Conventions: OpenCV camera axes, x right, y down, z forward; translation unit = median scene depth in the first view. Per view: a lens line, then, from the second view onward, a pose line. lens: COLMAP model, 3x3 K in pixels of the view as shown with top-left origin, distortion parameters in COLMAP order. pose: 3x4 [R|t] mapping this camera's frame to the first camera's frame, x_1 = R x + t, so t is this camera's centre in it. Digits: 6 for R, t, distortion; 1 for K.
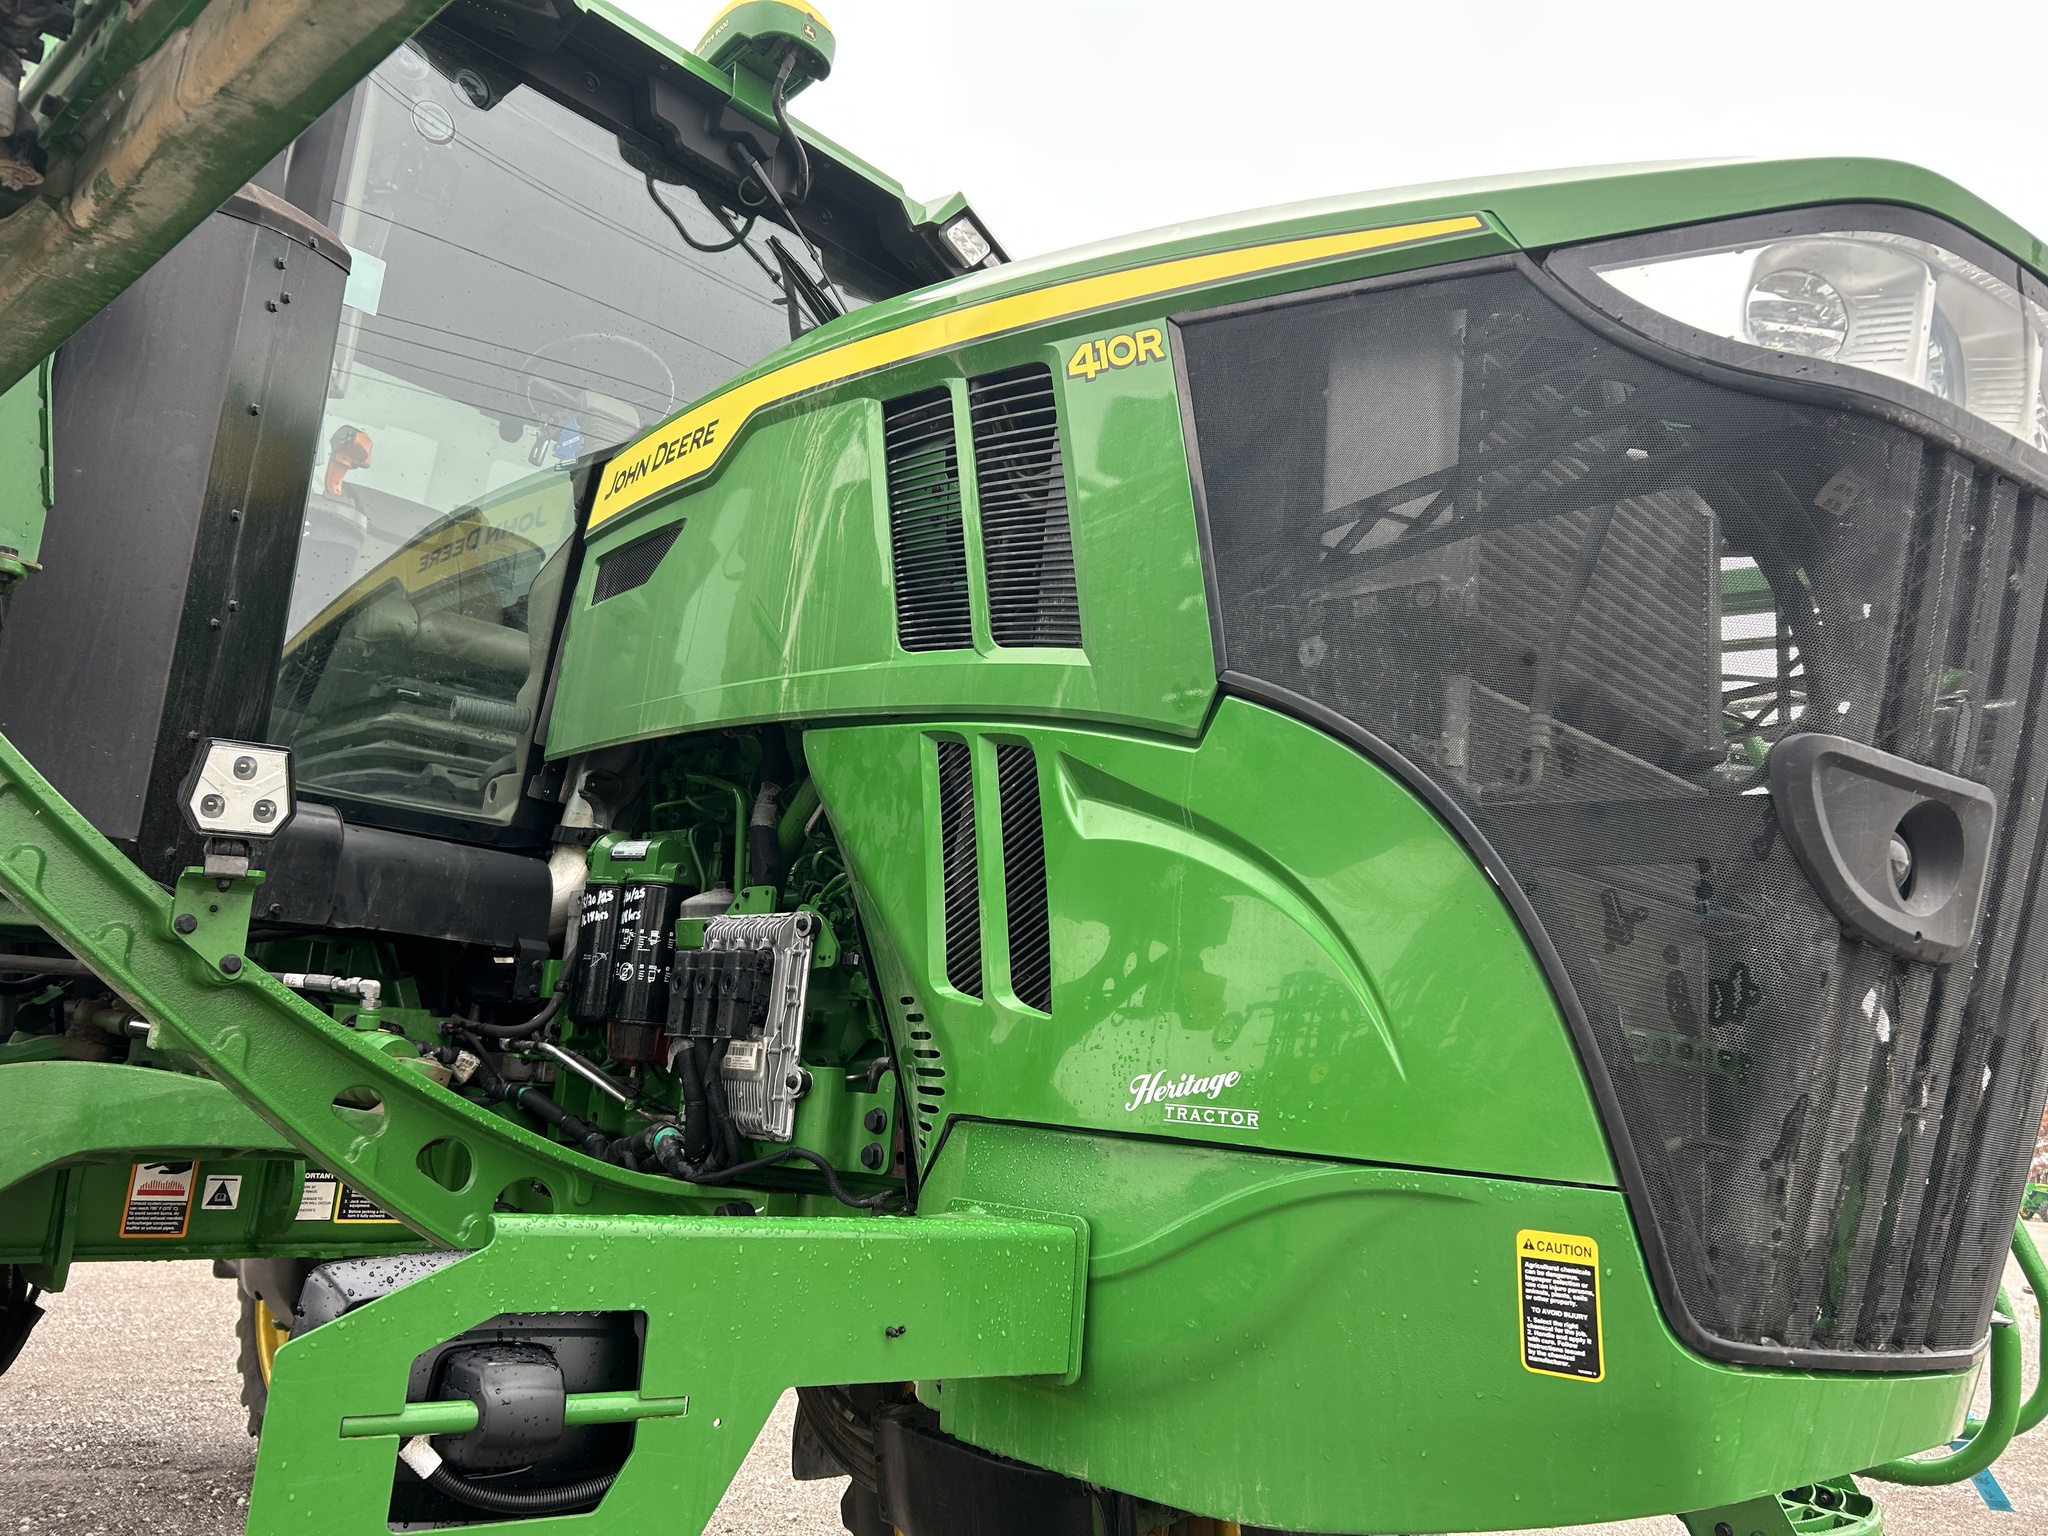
lens RADIAL K [[1547.8, 0, 1031.3], [0, 1547.8, 759.0], [0, 0, 1]] dist [0.053471, -0.065446]
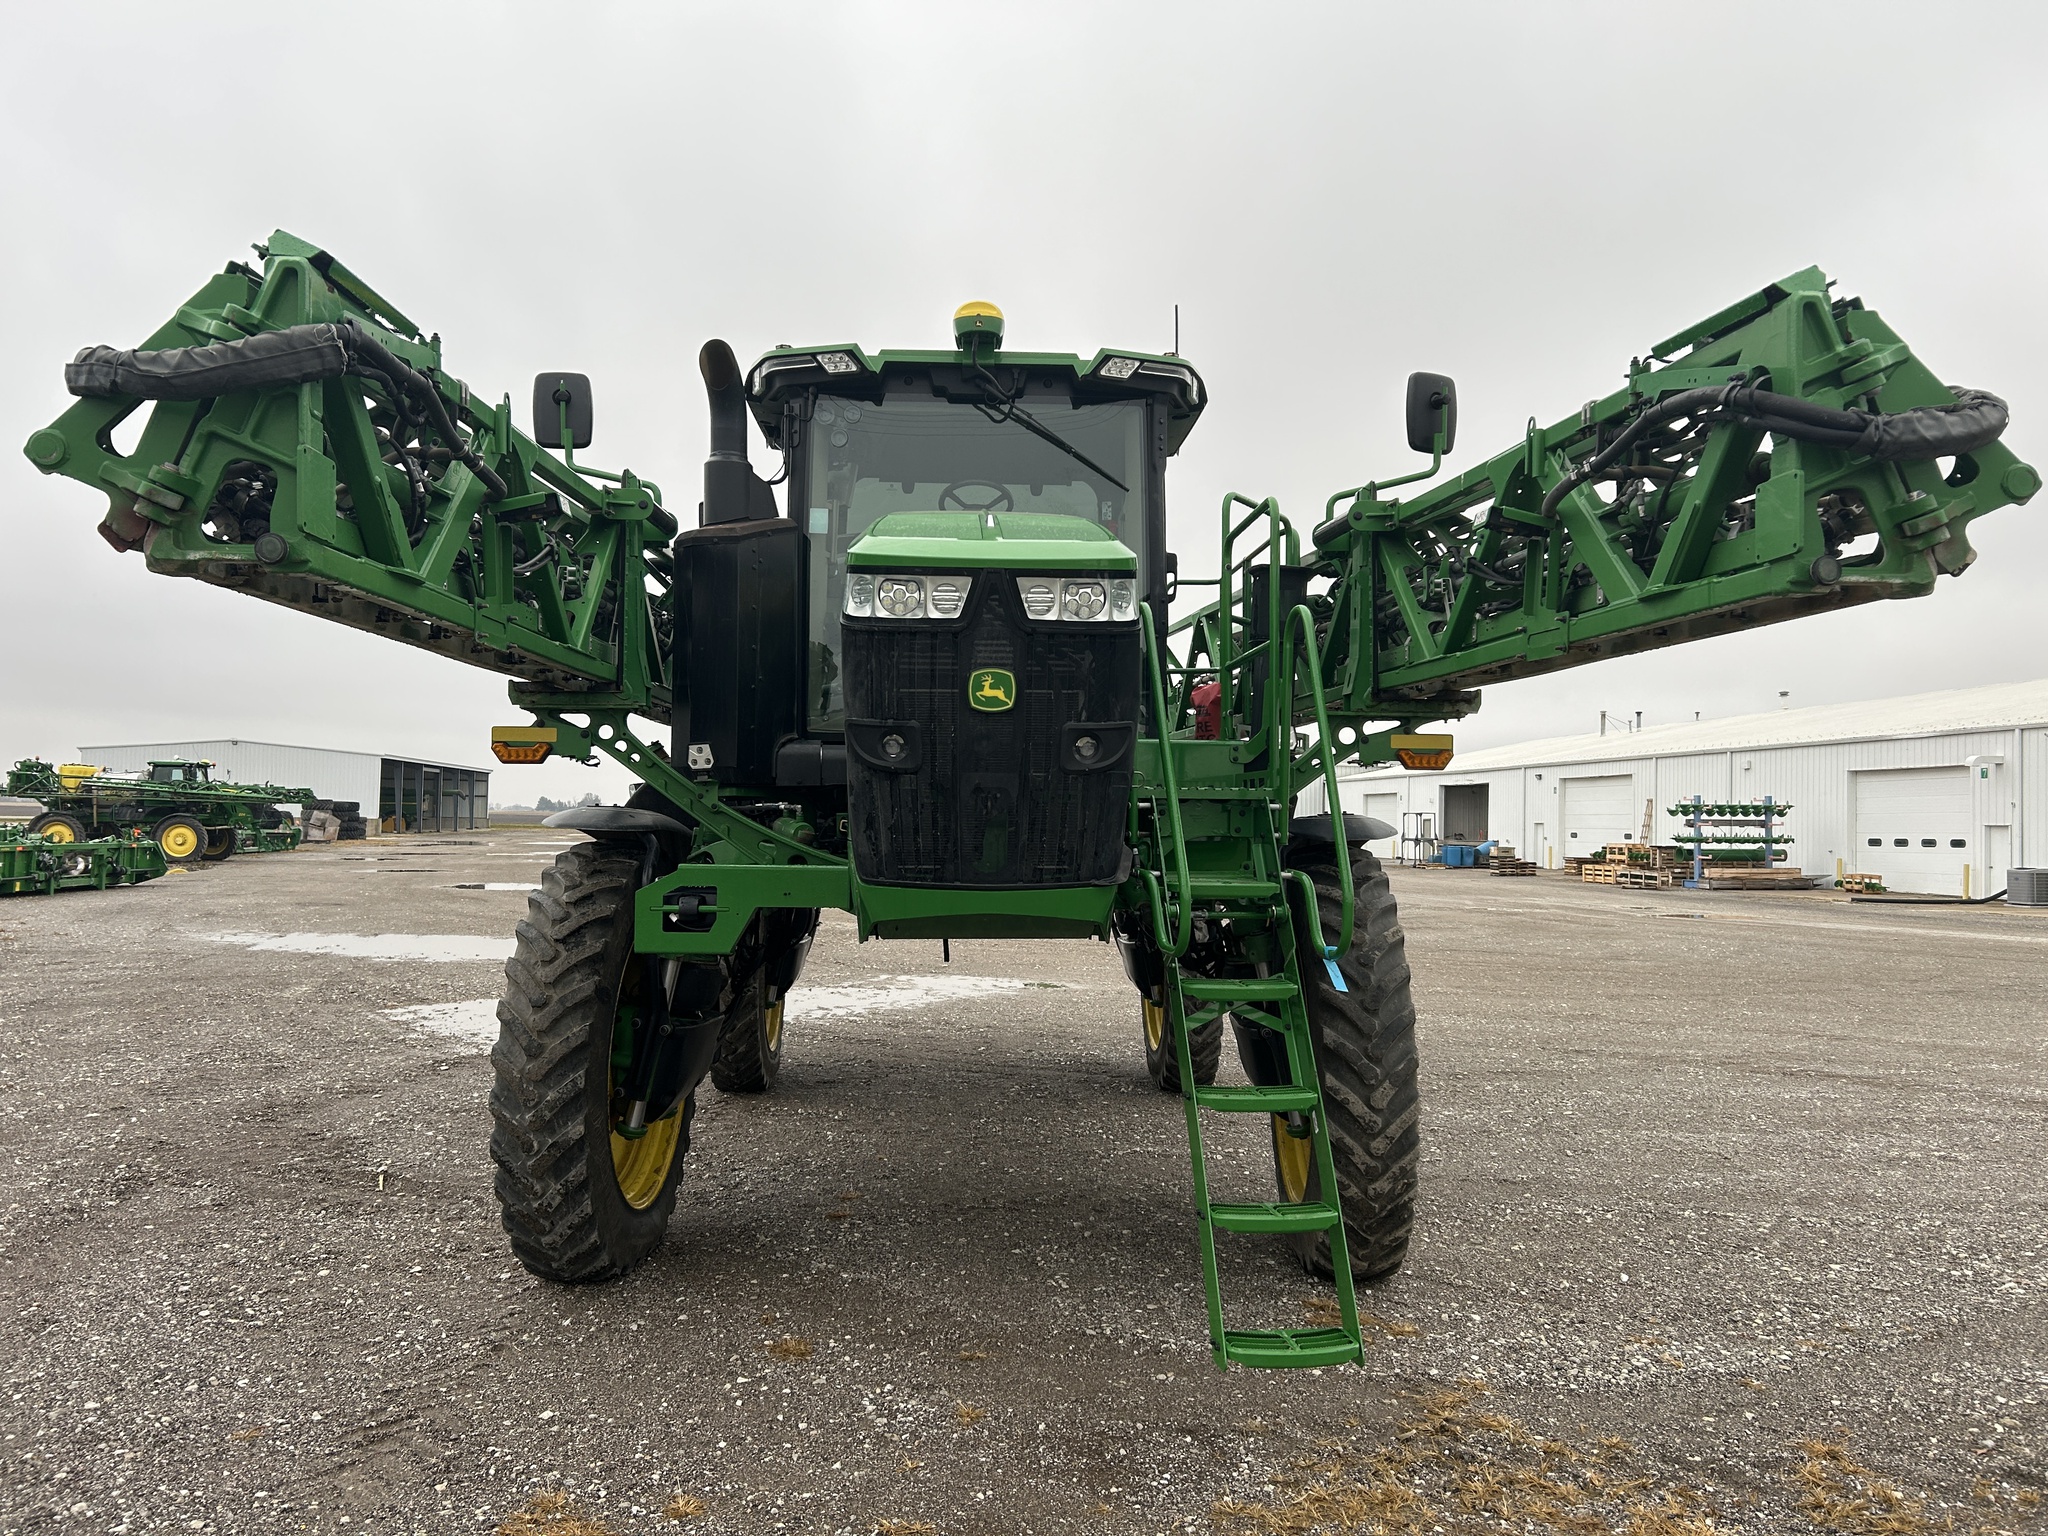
lens RADIAL K [[1547.8, 0, 1031.3], [0, 1547.8, 759.0], [0, 0, 1]] dist [0.053471, -0.065446]
pose [[0.708494, -0.098873, -0.698757, 1.971451], [0.192395, 0.979693, 0.056451, -0.022713], [0.678985, -0.174432, 0.713129, -0.772189]]
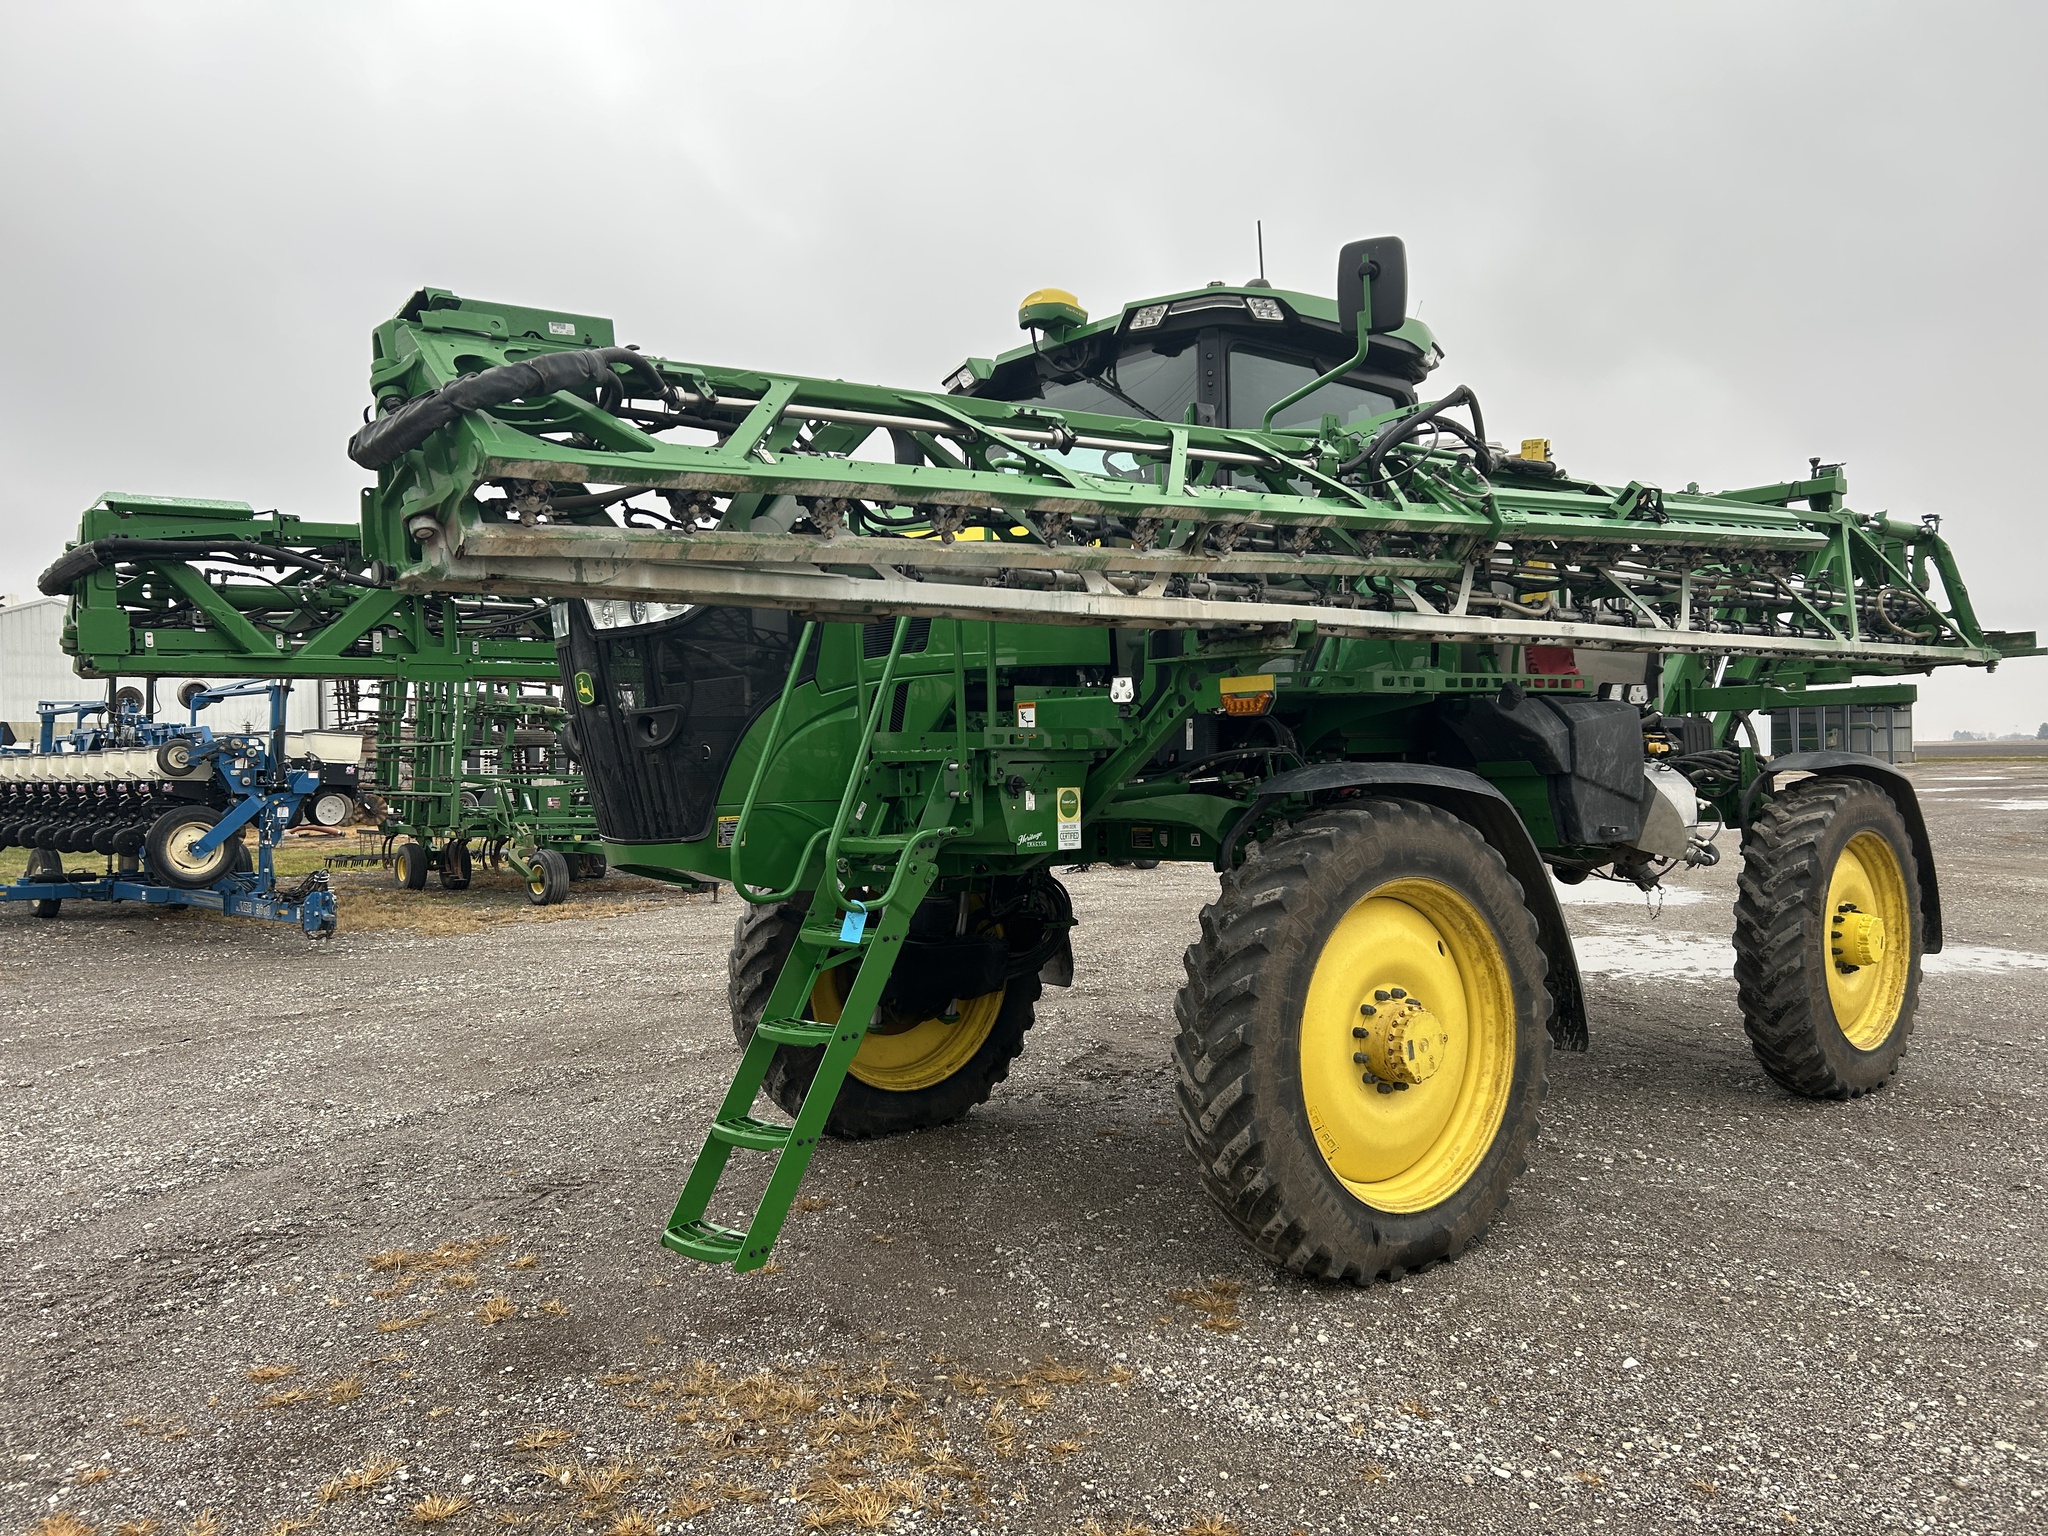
lens RADIAL K [[1563.4, 0, 1014.0], [0, 1563.4, 769.4], [0, 0, 1]] dist [0.066872, -0.075927]
pose [[-0.107000, -0.073148, -0.991565, 3.091726], [0.219248, 0.971005, -0.095290, 0.548902], [0.969784, -0.227594, -0.087860, 1.605646]]
